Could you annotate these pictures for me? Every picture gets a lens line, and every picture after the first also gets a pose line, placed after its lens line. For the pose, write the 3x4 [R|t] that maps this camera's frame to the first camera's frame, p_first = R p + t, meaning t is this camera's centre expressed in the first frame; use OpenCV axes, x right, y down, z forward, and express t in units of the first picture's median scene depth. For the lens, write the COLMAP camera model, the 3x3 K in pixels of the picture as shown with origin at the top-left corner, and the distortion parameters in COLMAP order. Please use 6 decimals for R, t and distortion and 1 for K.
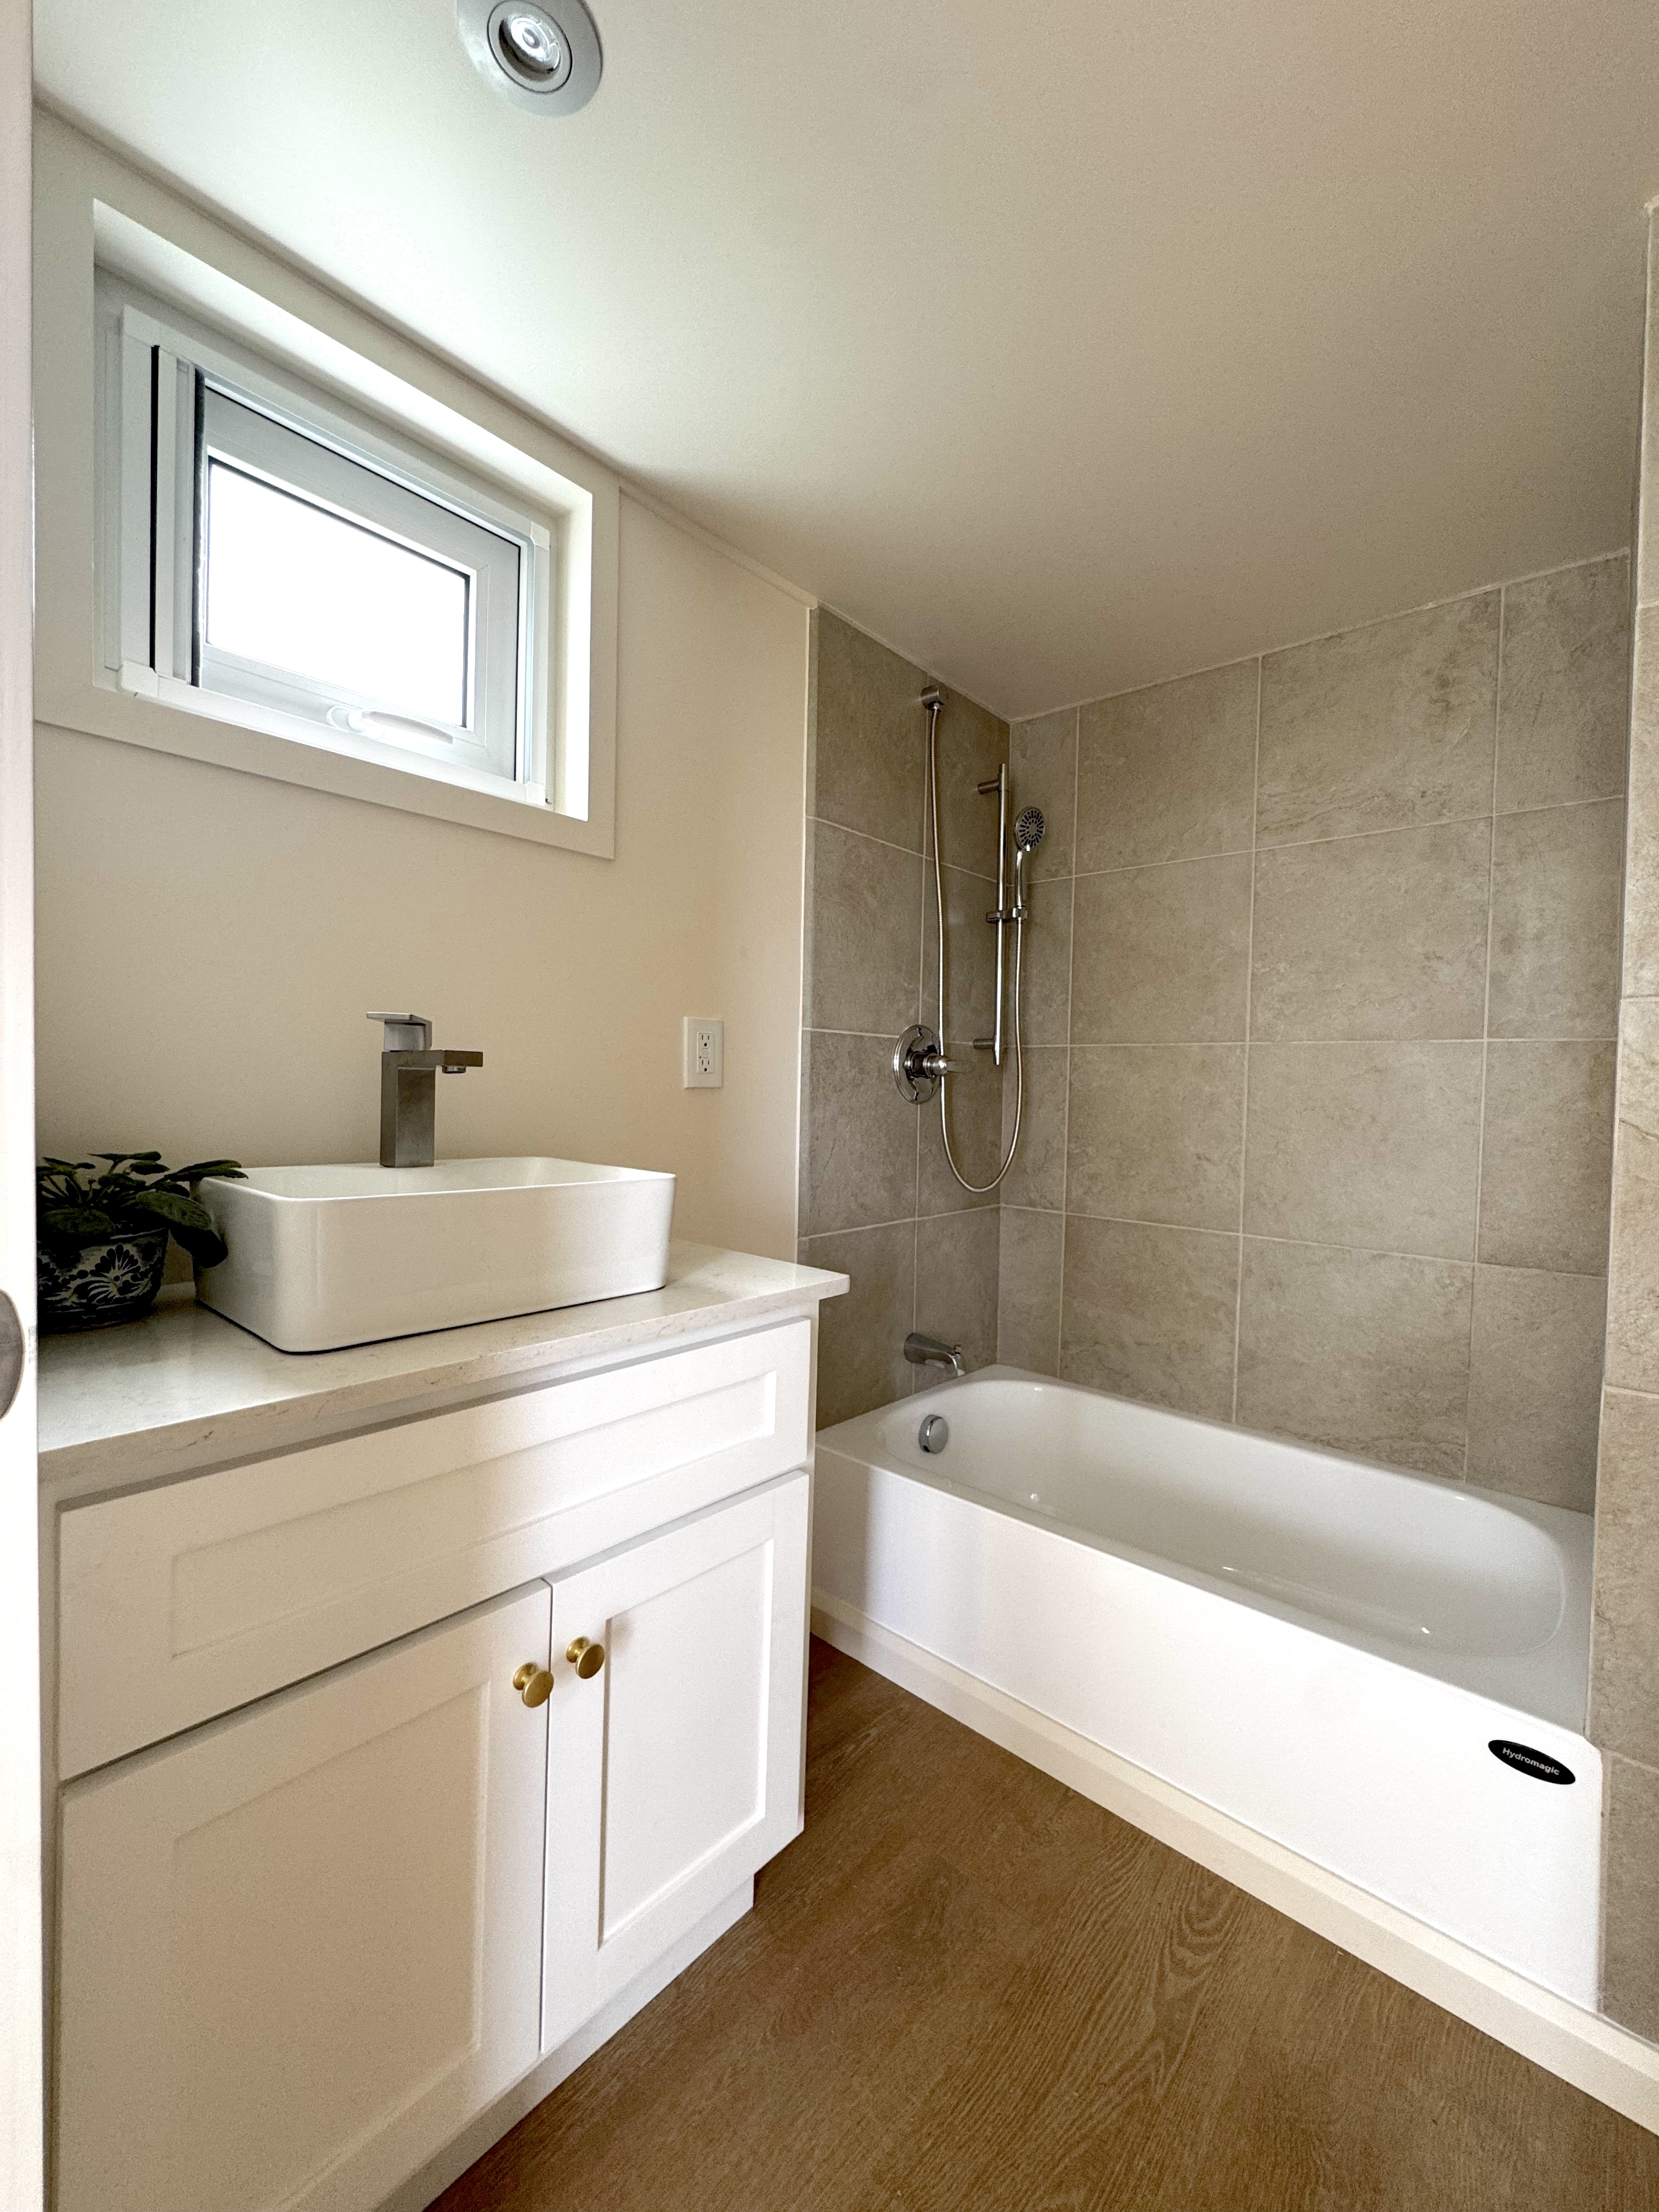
lens RADIAL K [[884.8, 0, 833.0], [0, 884.8, 1106.8], [0, 0, 1]] dist [-0.003242, 0.000054]
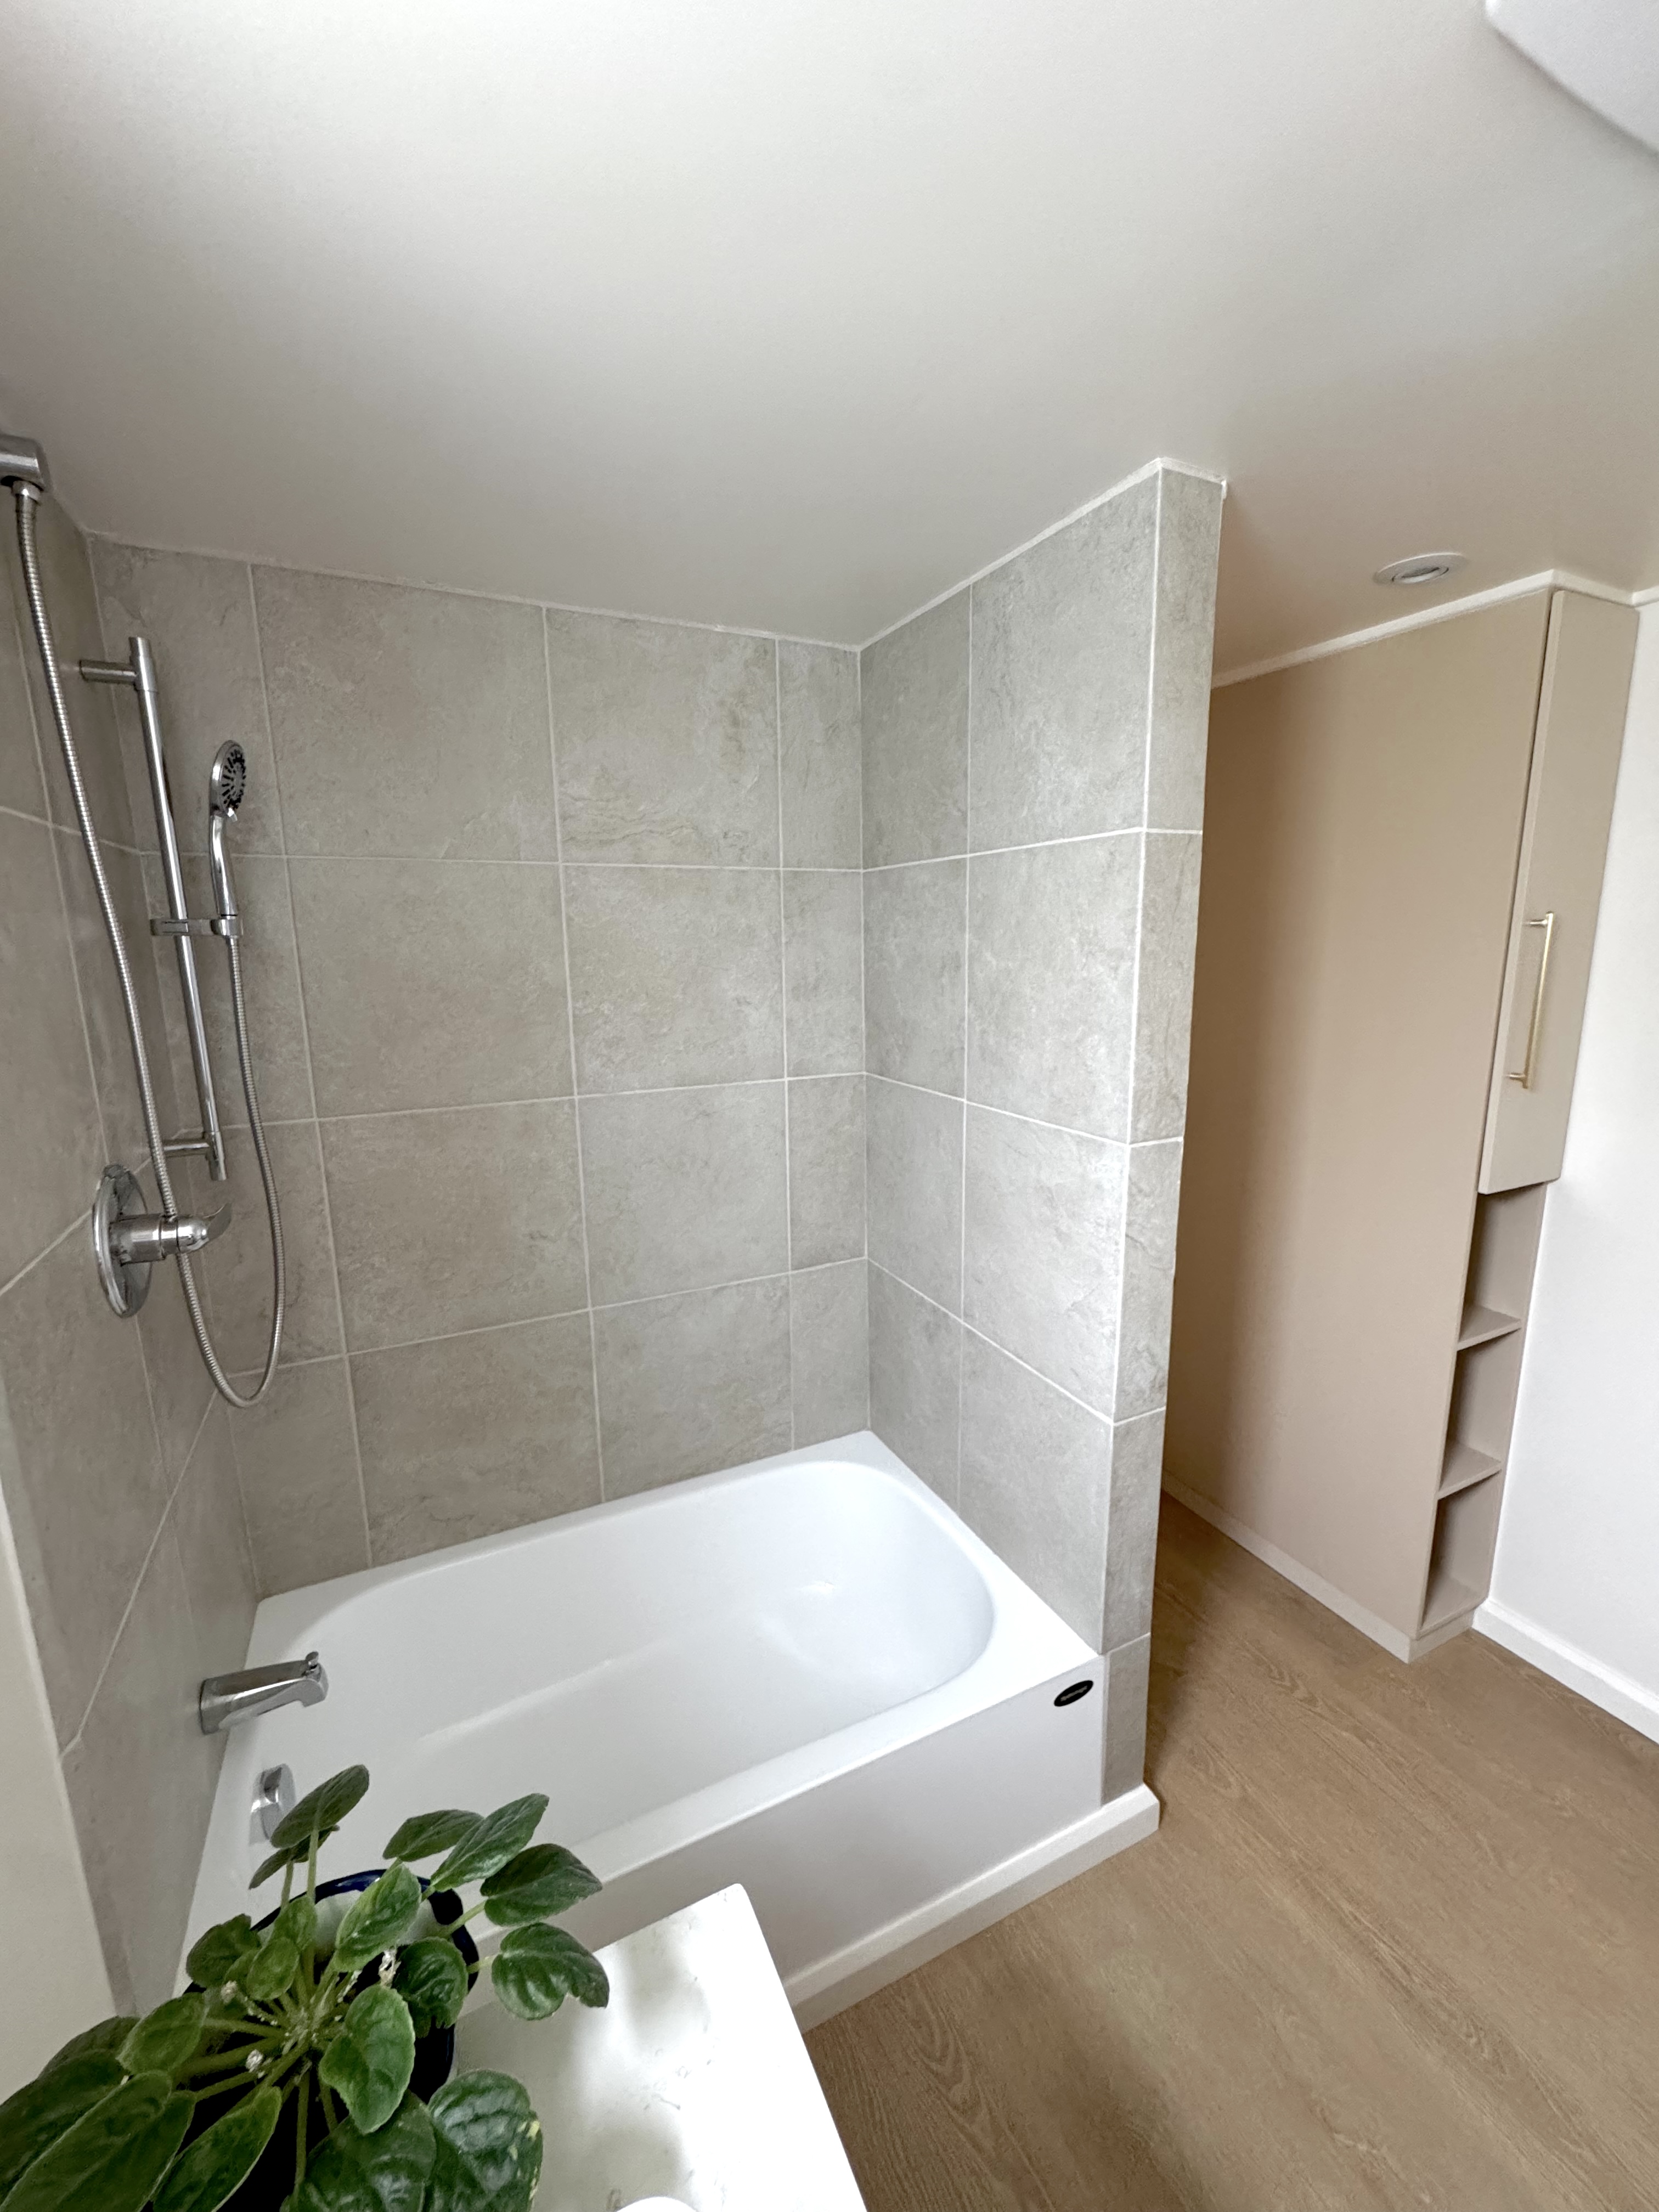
lens RADIAL K [[884.8, 0, 833.0], [0, 884.8, 1106.8], [0, 0, 1]] dist [-0.003242, 0.000054]
pose [[0.381567, -0.202879, 0.901802, -0.210869], [0.041555, 0.978394, 0.202528, -0.230970], [-0.923406, -0.039804, 0.381754, 0.460717]]
